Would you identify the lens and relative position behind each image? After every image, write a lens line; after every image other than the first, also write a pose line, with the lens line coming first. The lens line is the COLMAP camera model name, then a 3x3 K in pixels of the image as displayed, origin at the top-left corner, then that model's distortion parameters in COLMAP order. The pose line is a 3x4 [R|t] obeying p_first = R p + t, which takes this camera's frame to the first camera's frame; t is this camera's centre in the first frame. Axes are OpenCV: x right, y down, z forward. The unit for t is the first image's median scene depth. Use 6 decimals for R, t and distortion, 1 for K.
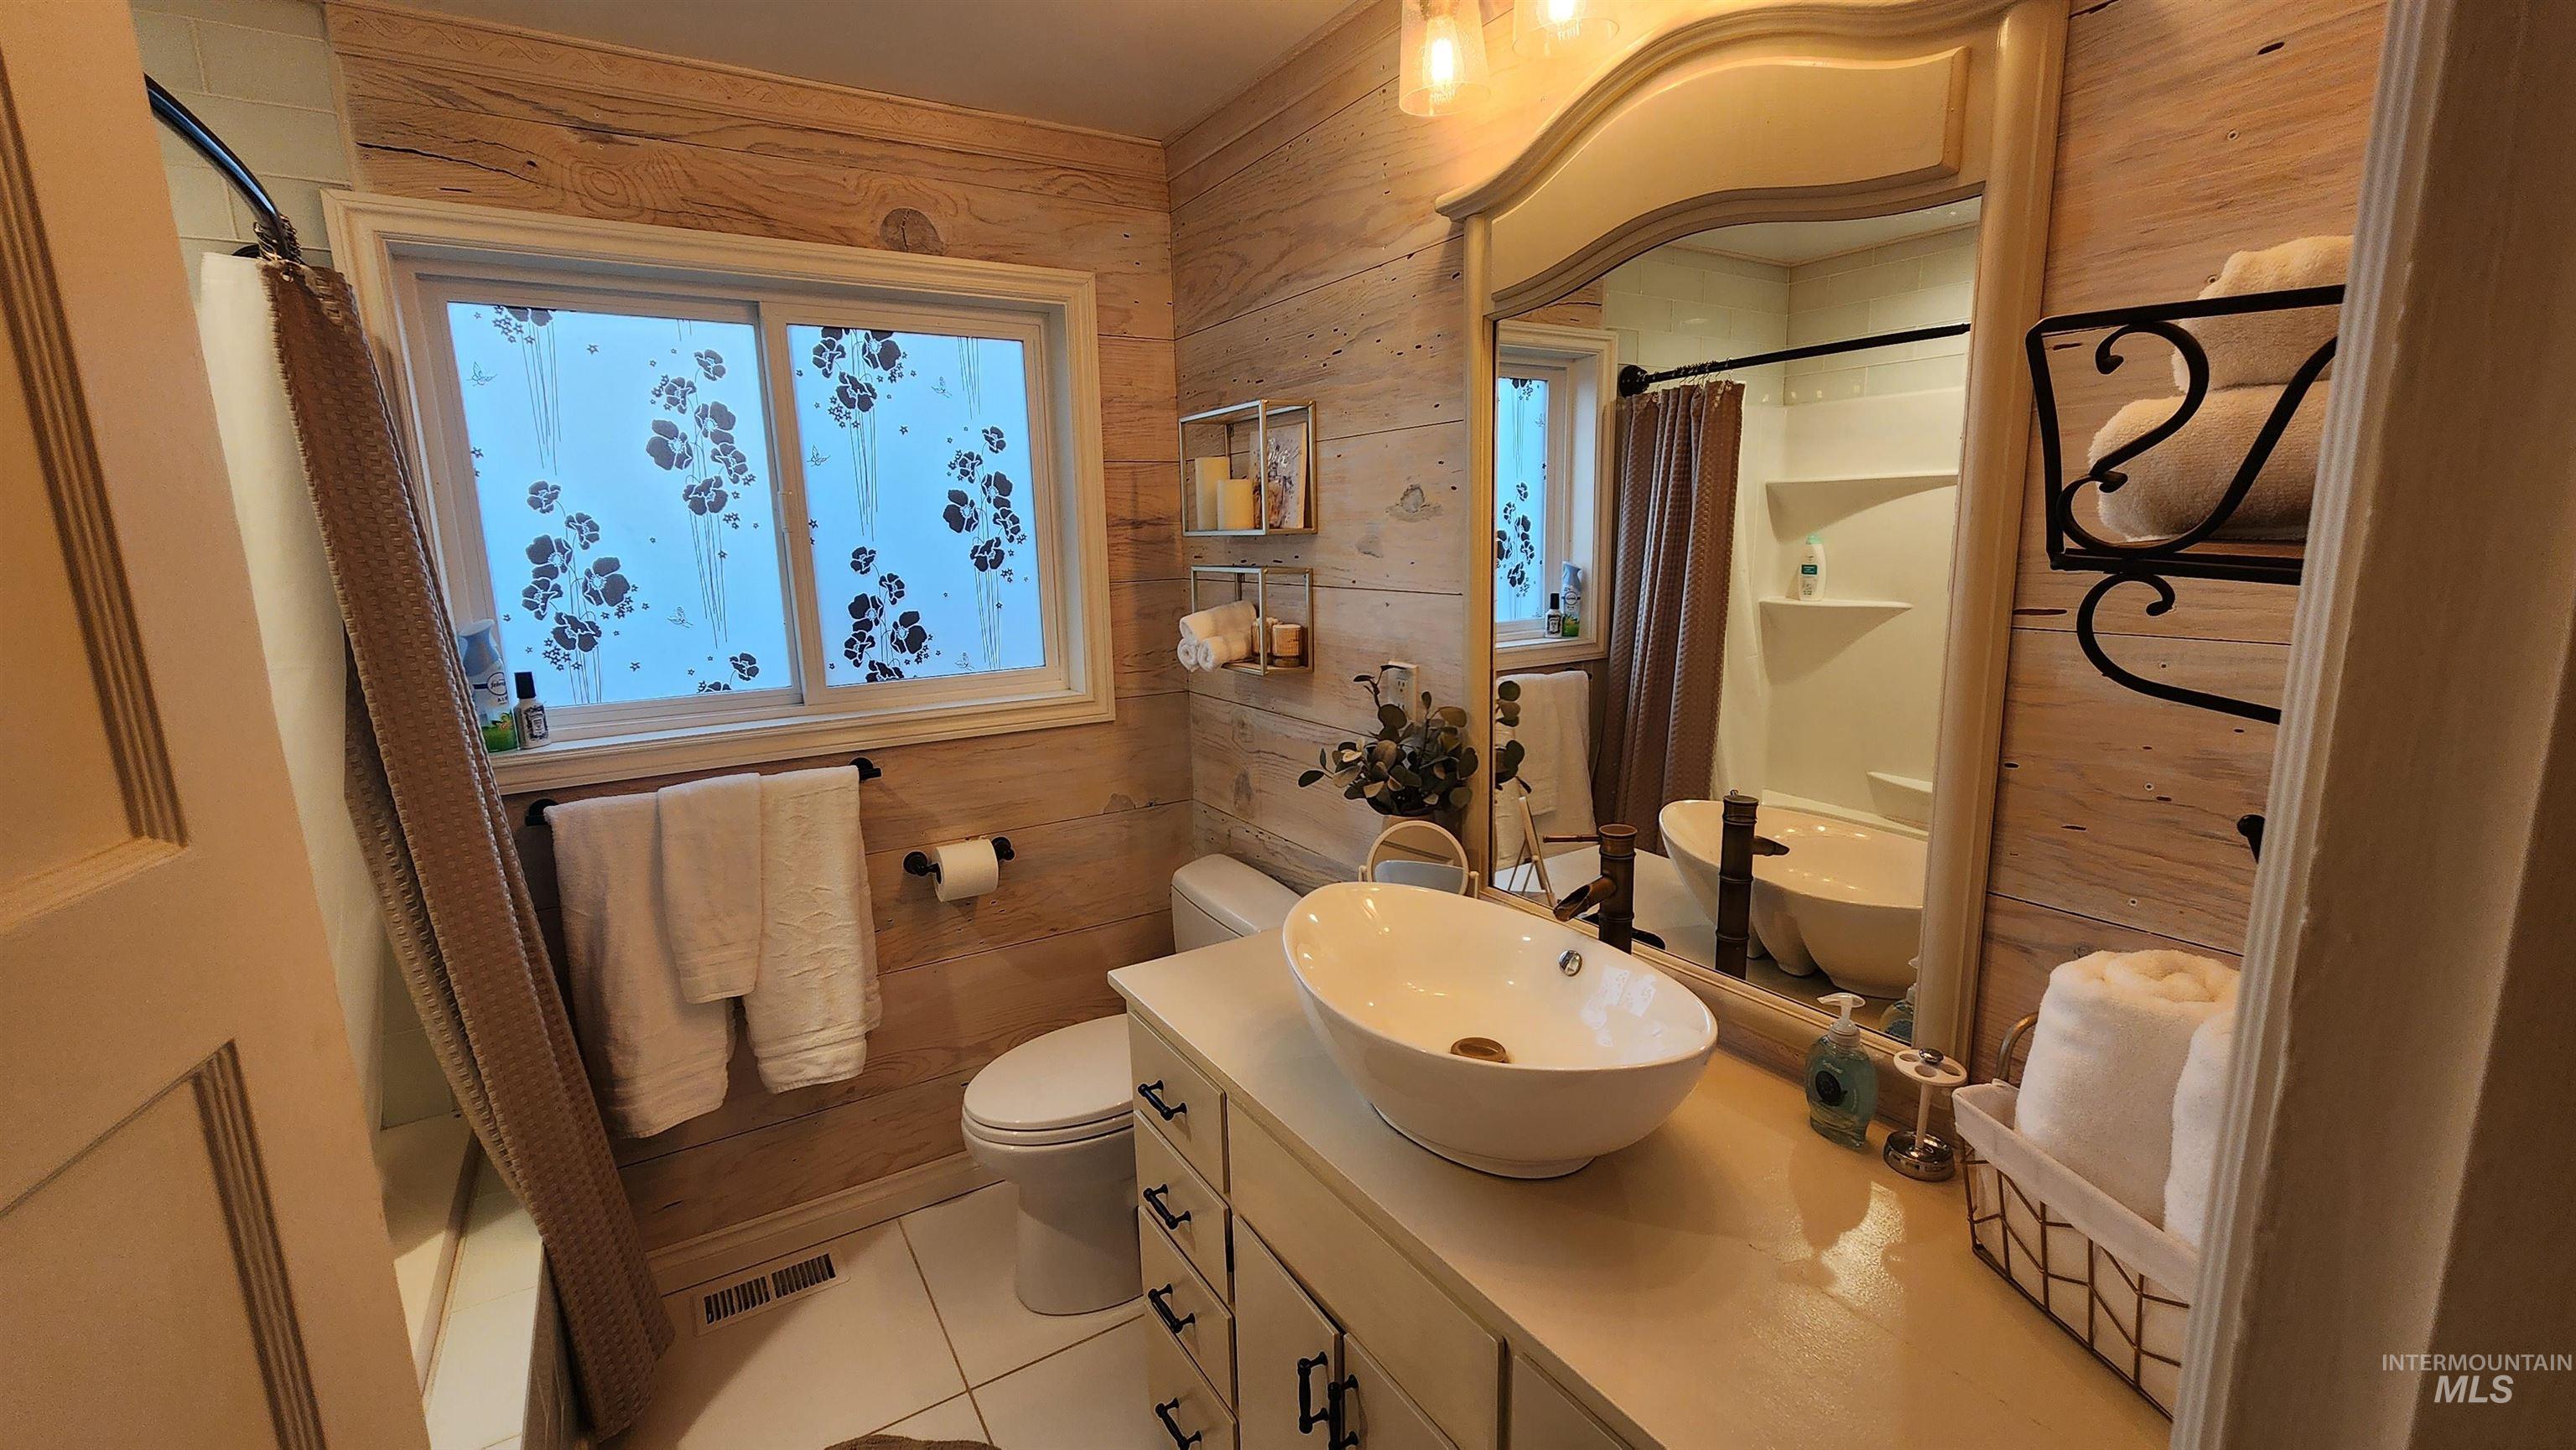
lens RADIAL K [[1063.4, 0, 1284.8], [0, 1063.4, 728.9], [0, 0, 1]] dist [-0.002387, 0.000618]
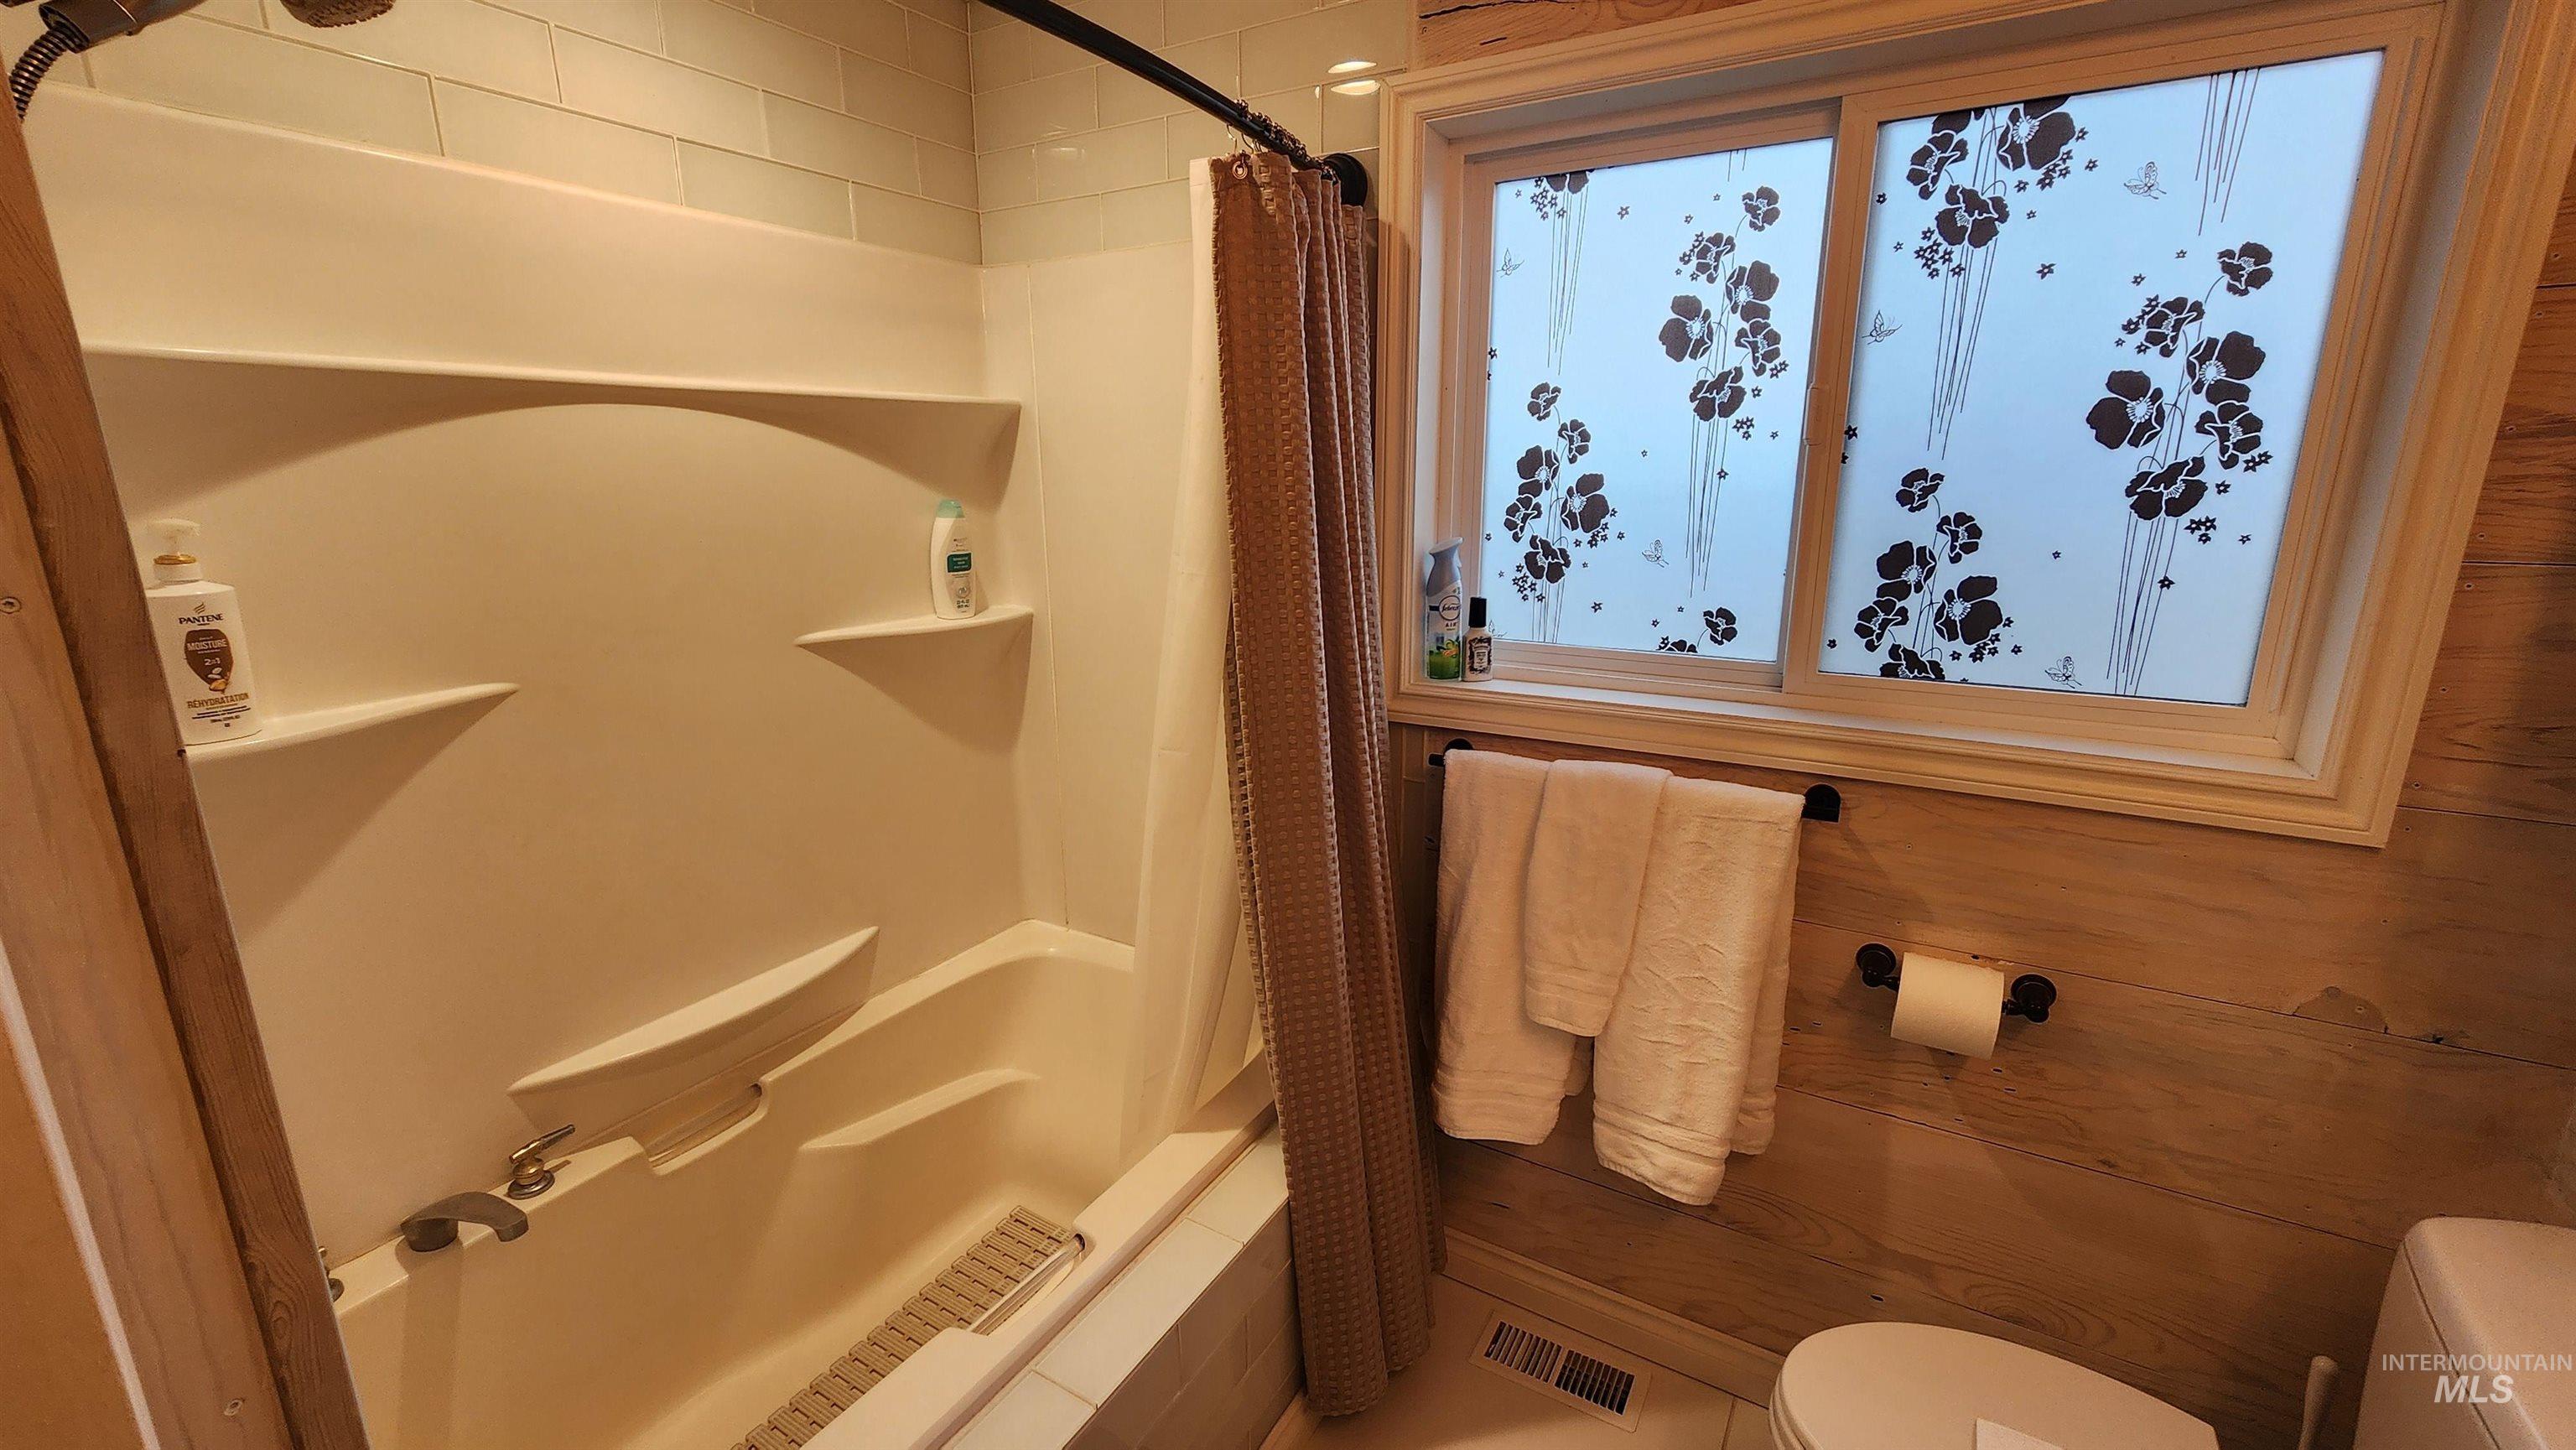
lens RADIAL K [[1063.4, 0, 1284.8], [0, 1063.4, 728.9], [0, 0, 1]] dist [-0.002387, 0.000618]
pose [[0.451490, 0.235713, -0.860579, 0.018591], [-0.170430, 0.969500, 0.176133, -0.069681], [0.875848, 0.067146, 0.477893, 0.385046]]
